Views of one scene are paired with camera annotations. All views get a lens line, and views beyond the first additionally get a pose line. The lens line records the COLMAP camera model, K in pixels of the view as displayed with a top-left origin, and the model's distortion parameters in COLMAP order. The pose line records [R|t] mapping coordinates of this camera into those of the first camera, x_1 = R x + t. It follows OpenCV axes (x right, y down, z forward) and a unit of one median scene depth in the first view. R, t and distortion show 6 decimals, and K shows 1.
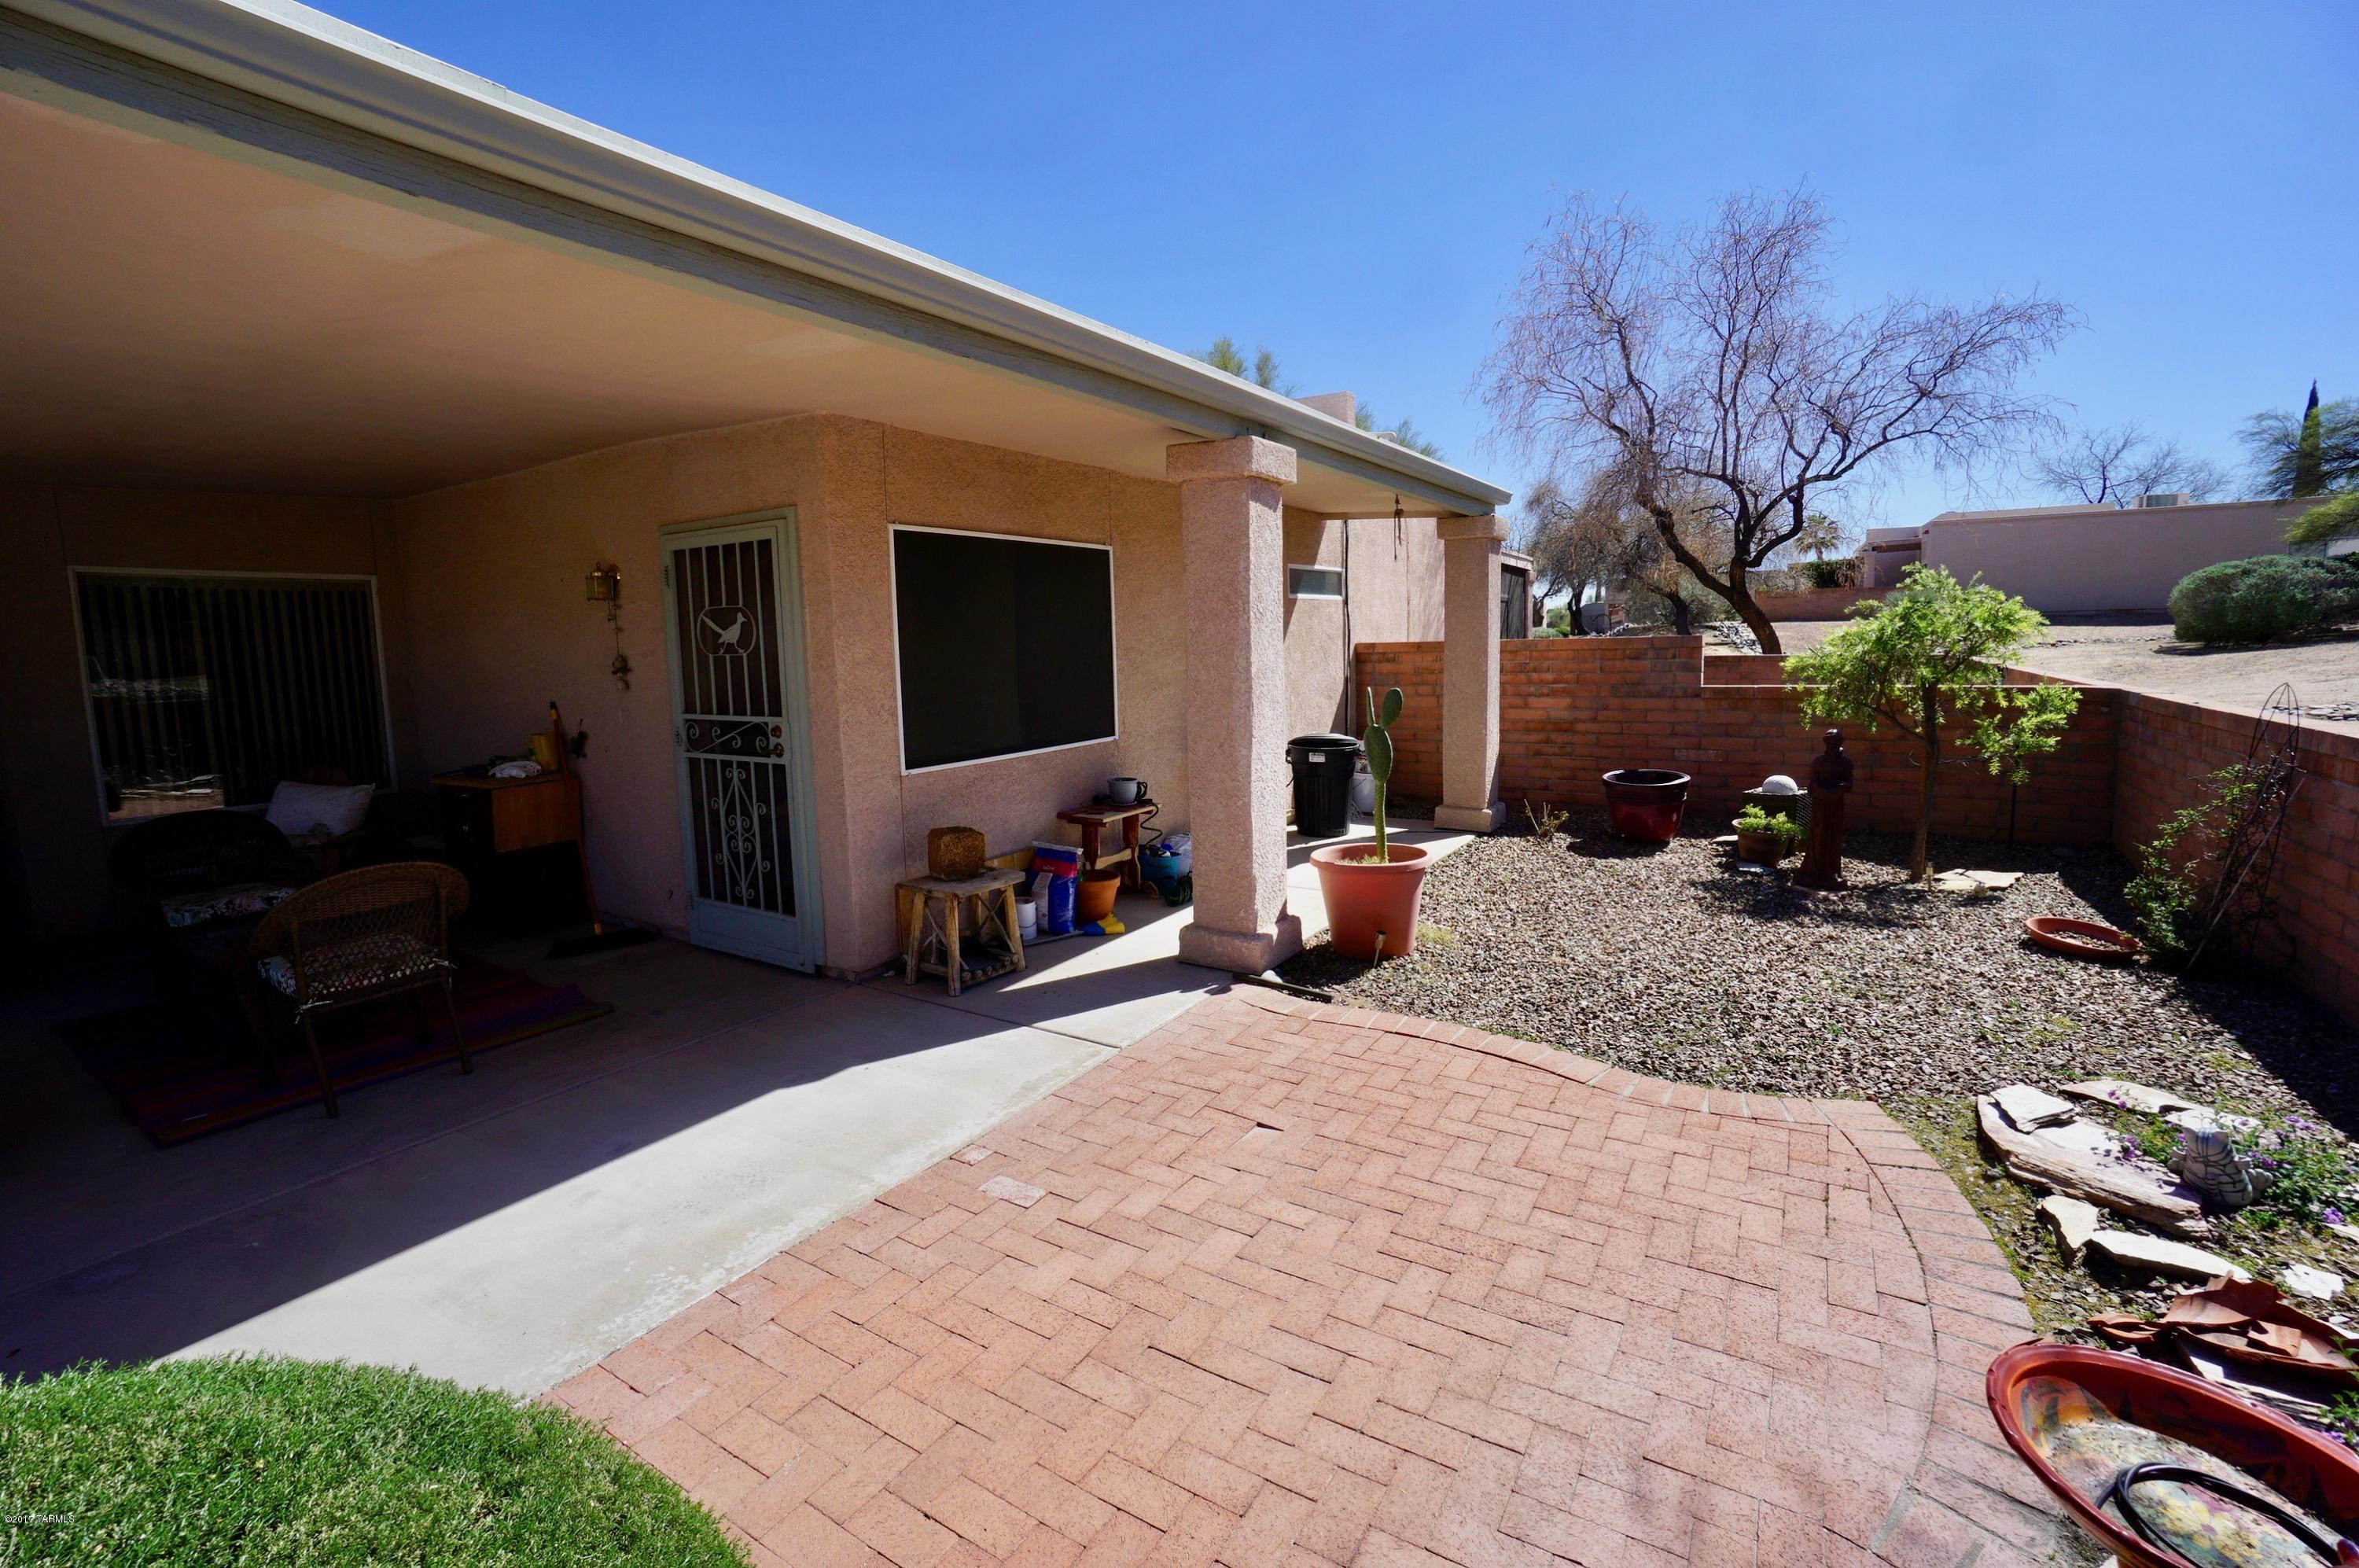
lens RADIAL K [[1029.7, 0, 1166.5], [0, 1029.7, 740.5], [0, 0, 1]] dist [-0.045543, 0.000440]
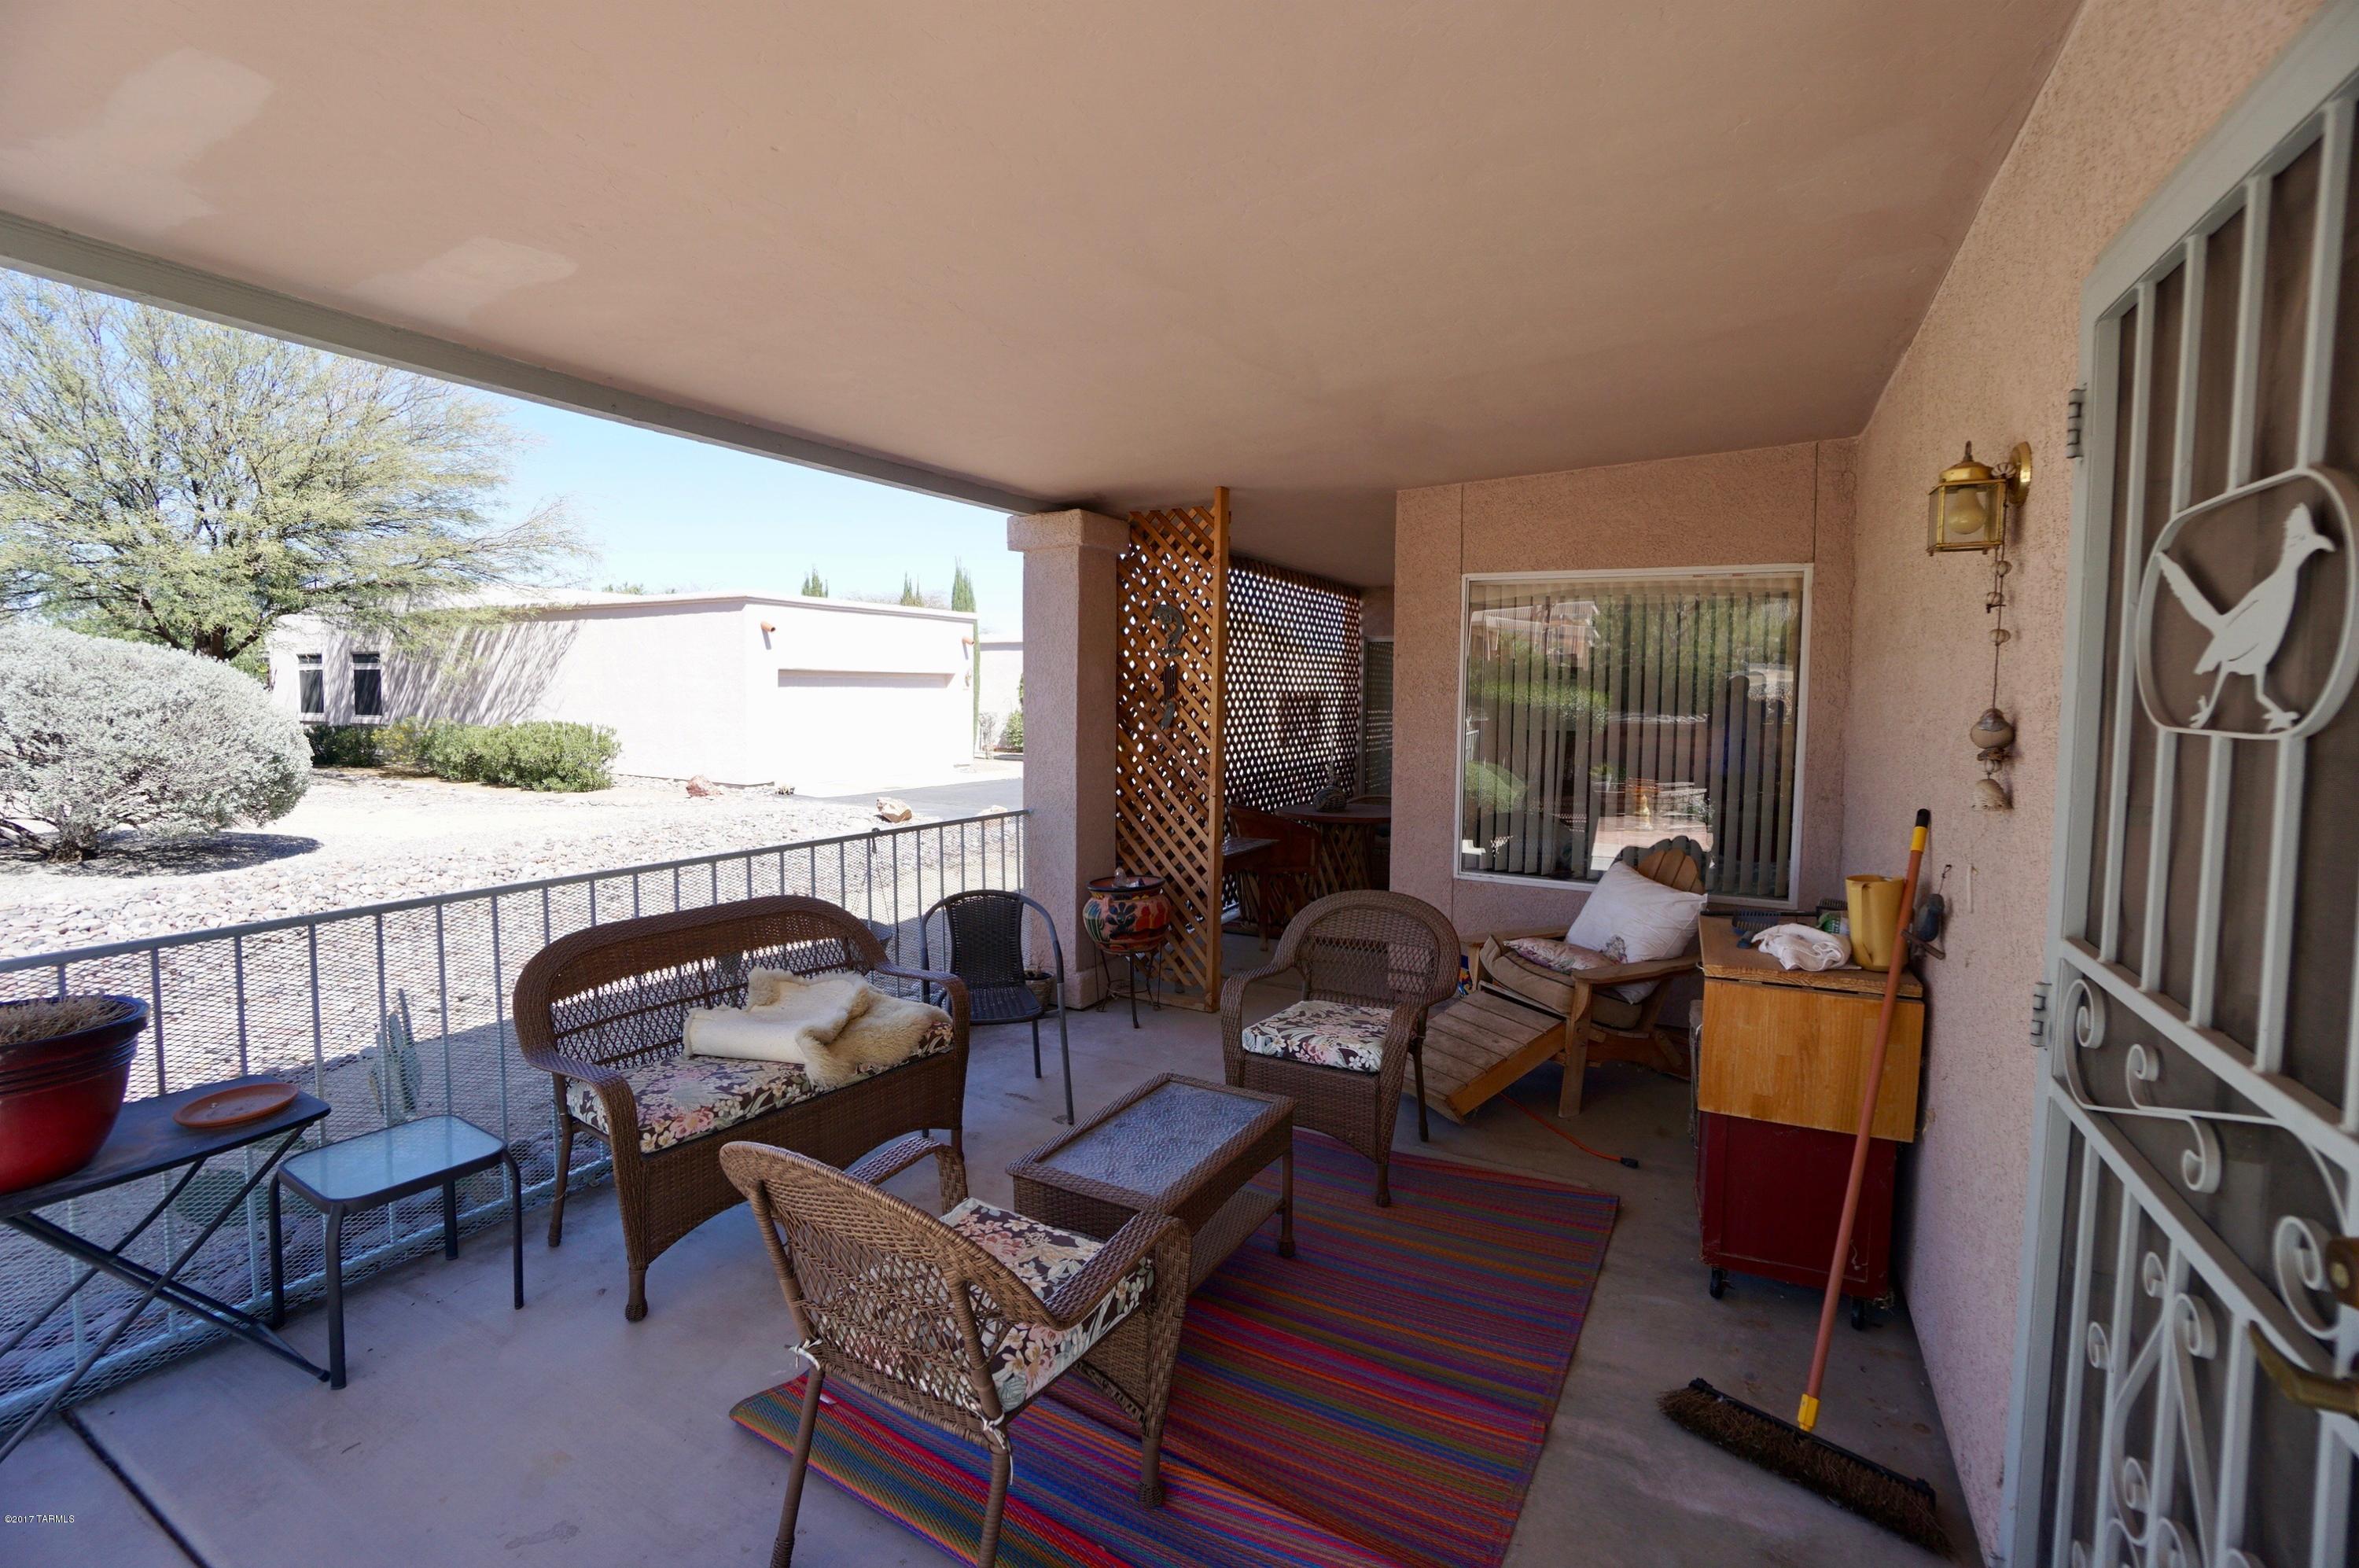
lens RADIAL K [[1018.2, 0, 1196.2], [0, 1018.2, 758.7], [0, 0, 1]] dist [-0.044572, 0.000201]
pose [[0.090857, 0.092383, -0.991570, -0.263701], [-0.111862, 0.990333, 0.082018, -0.073127], [0.989562, 0.103467, 0.100313, 0.794572]]
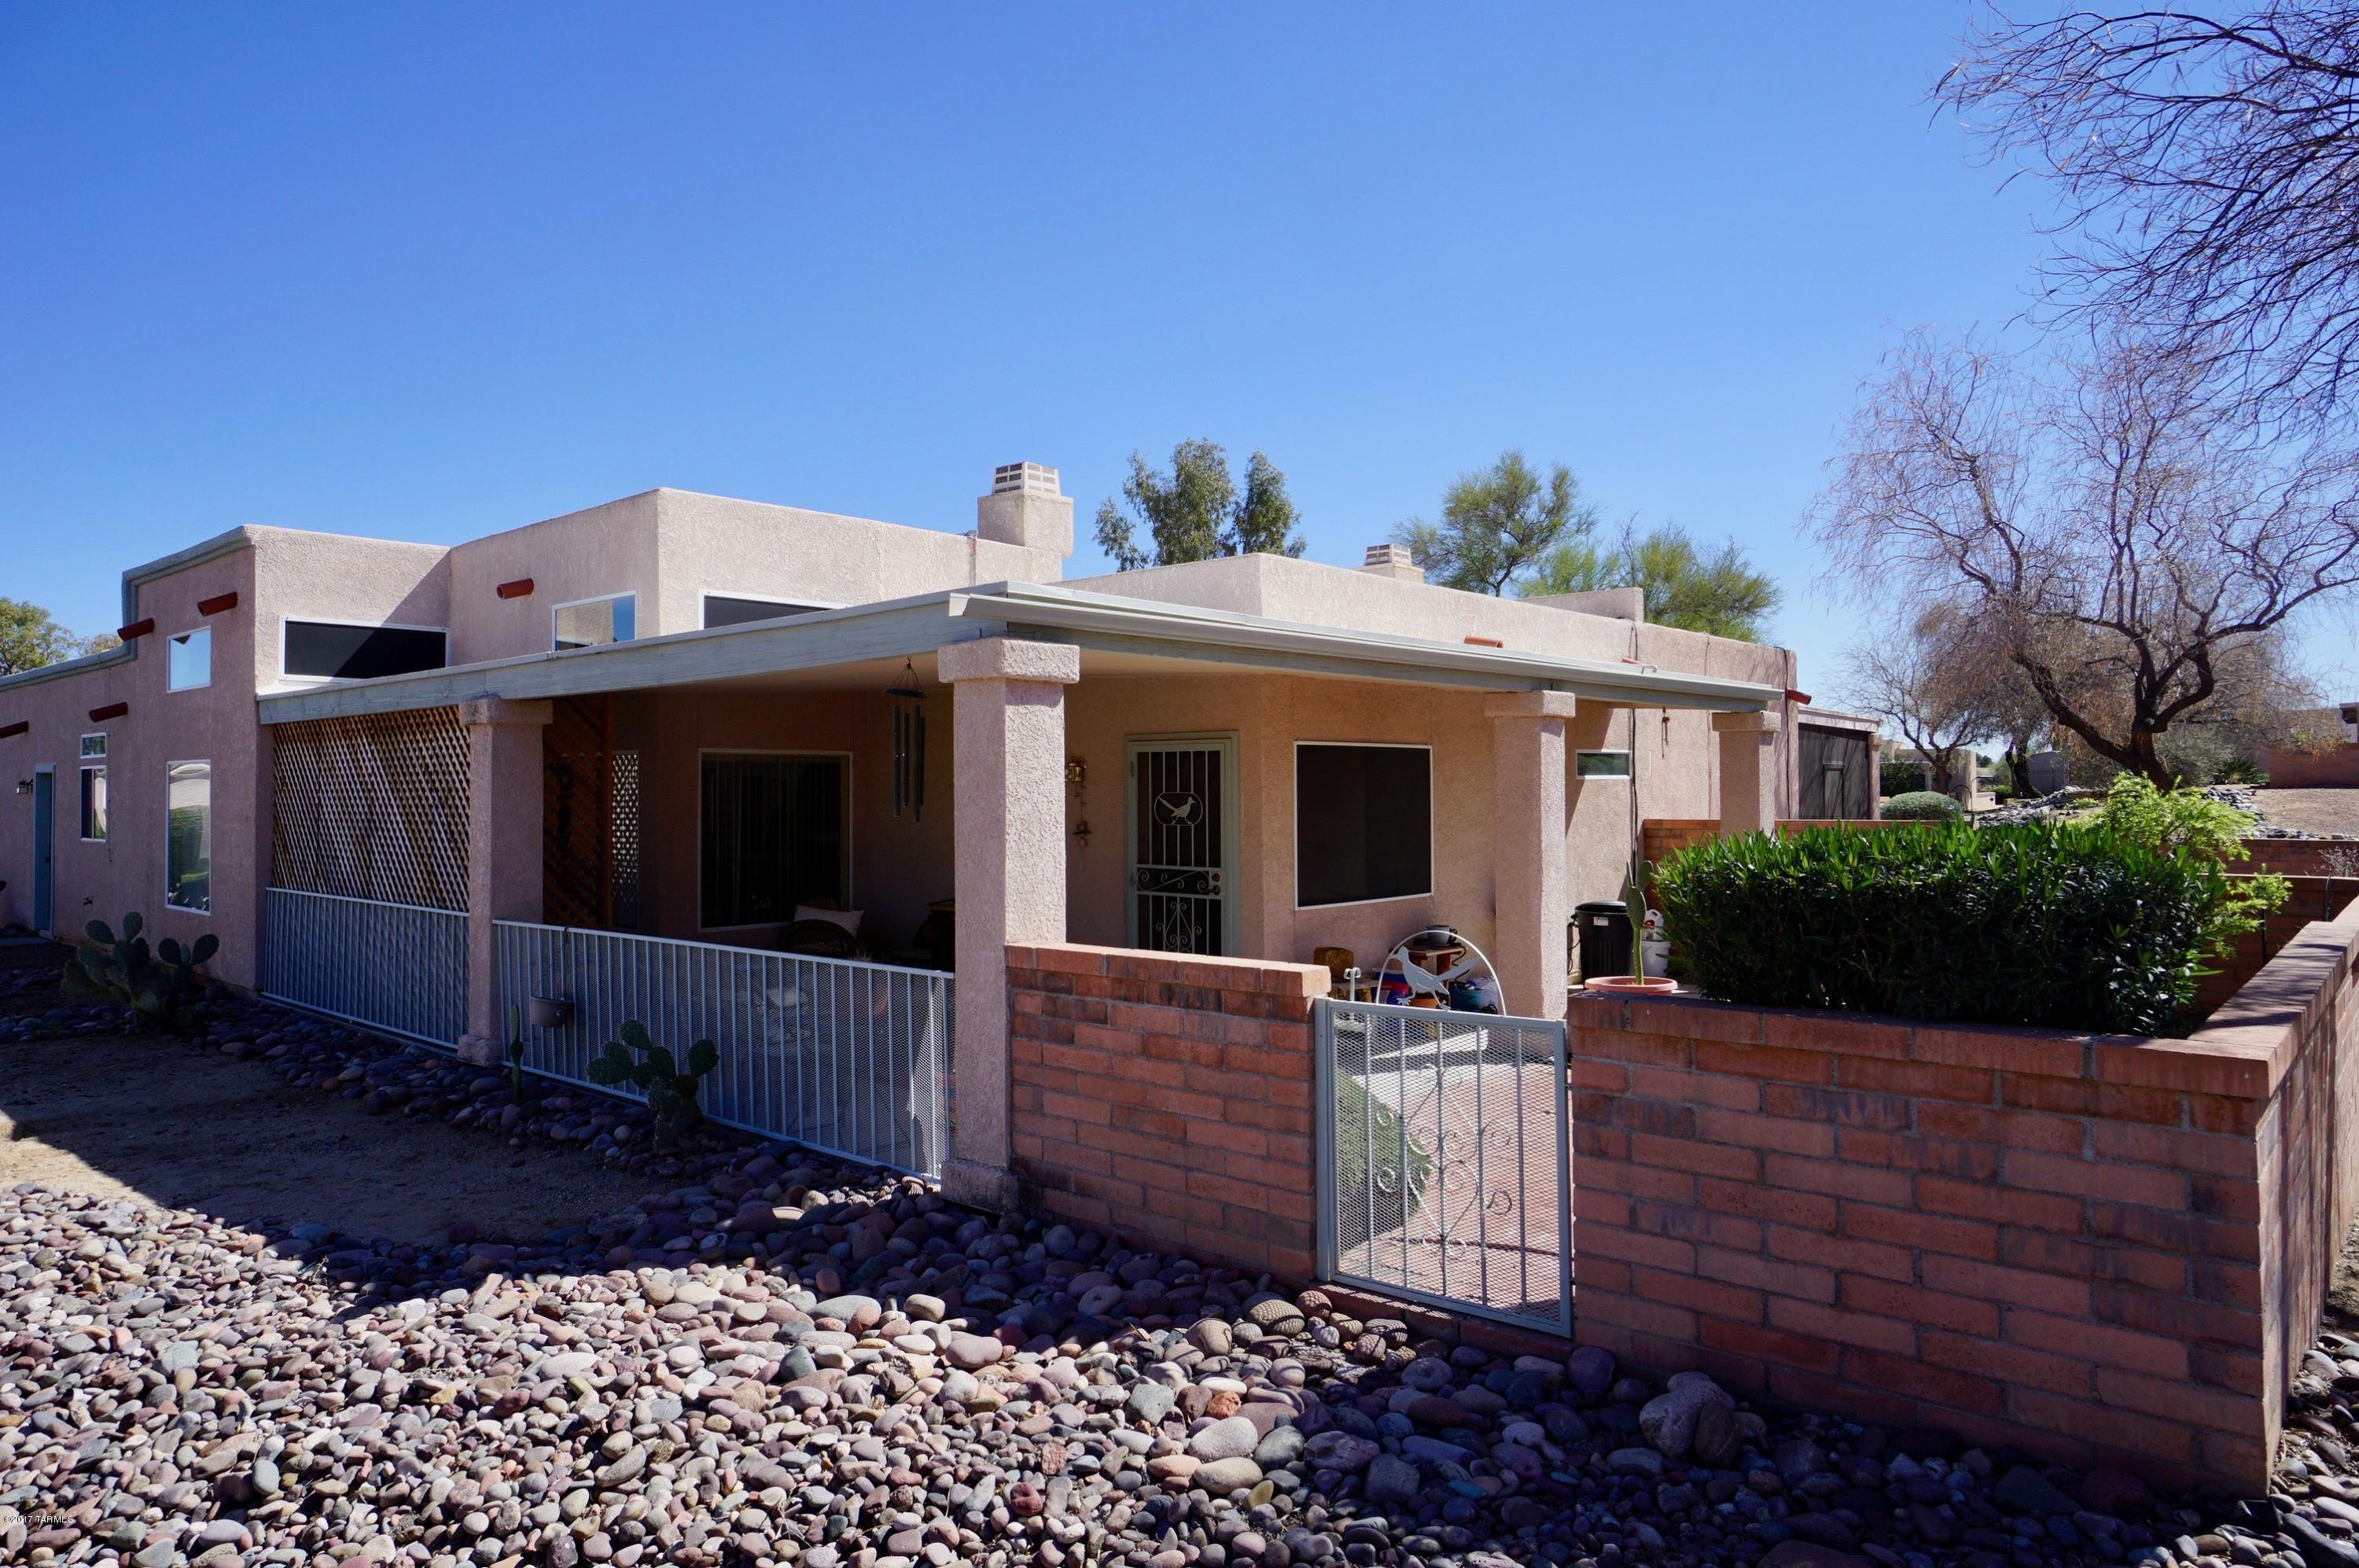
lens RADIAL K [[1420.4, 0, 1169.3], [0, 1420.4, 755.3], [0, 0, 1]] dist [-0.000633, -0.001314]
pose [[0.984484, 0.016989, -0.174652, -0.085650], [-0.037743, 0.992507, -0.116209, 0.057054], [0.171369, 0.120998, 0.977749, -1.047576]]
